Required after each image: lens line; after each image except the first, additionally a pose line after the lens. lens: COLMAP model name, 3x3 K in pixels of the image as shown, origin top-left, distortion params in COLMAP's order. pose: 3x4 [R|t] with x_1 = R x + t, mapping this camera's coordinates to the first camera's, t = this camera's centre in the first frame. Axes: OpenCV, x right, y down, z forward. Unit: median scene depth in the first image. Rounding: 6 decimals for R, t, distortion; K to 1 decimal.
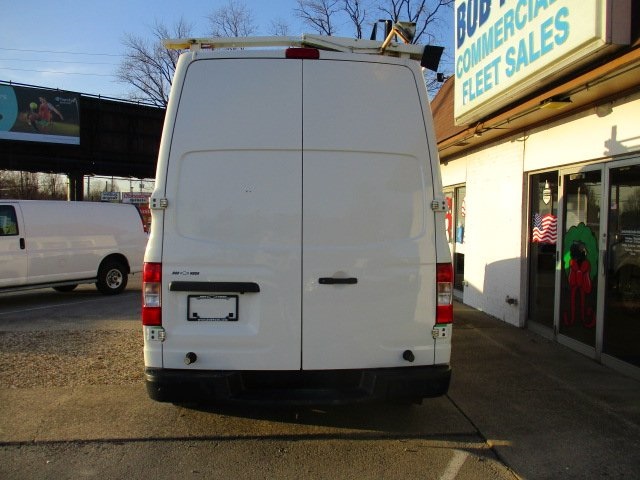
lens RADIAL K [[523.9, 0, 320.0], [0, 523.9, 240.0], [0, 0, 1]] dist [-0.005170, -0.006547]
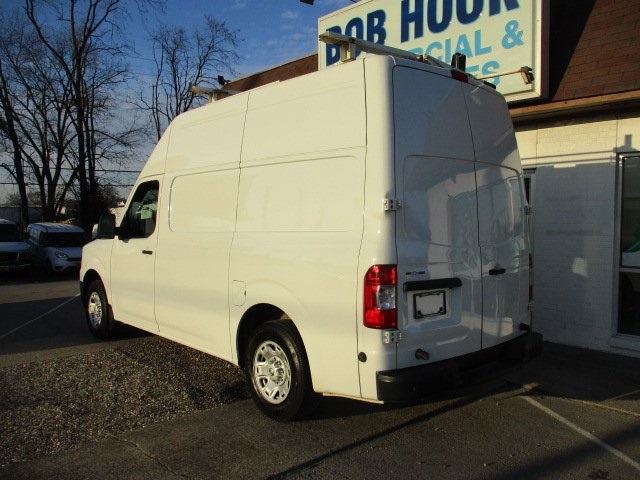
lens RADIAL K [[523.9, 0, 320.0], [0, 523.9, 240.0], [0, 0, 1]] dist [-0.005170, -0.006547]
pose [[0.794163, -0.026903, 0.607109, -0.984999], [0.026000, 0.999609, 0.010284, -0.017027], [-0.607148, 0.007617, 0.794552, 0.278962]]
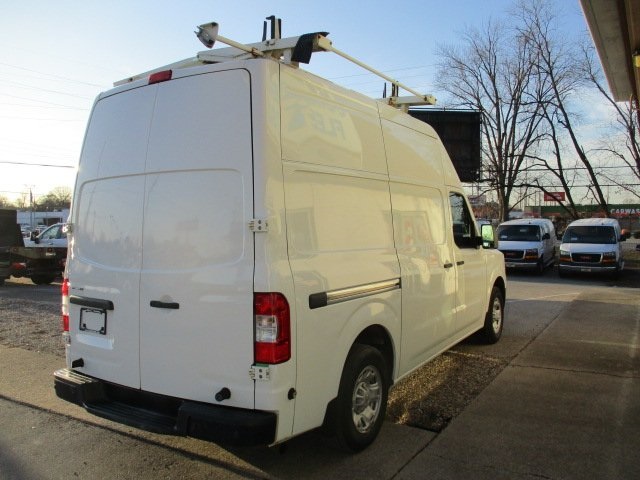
lens RADIAL K [[523.9, 0, 320.0], [0, 523.9, 240.0], [0, 0, 1]] dist [-0.005170, -0.006547]
pose [[0.809688, 0.000957, -0.586860, 0.817059], [-0.003418, 0.999989, -0.003086, -0.040527], [0.586850, 0.004505, 0.809683, 0.361084]]
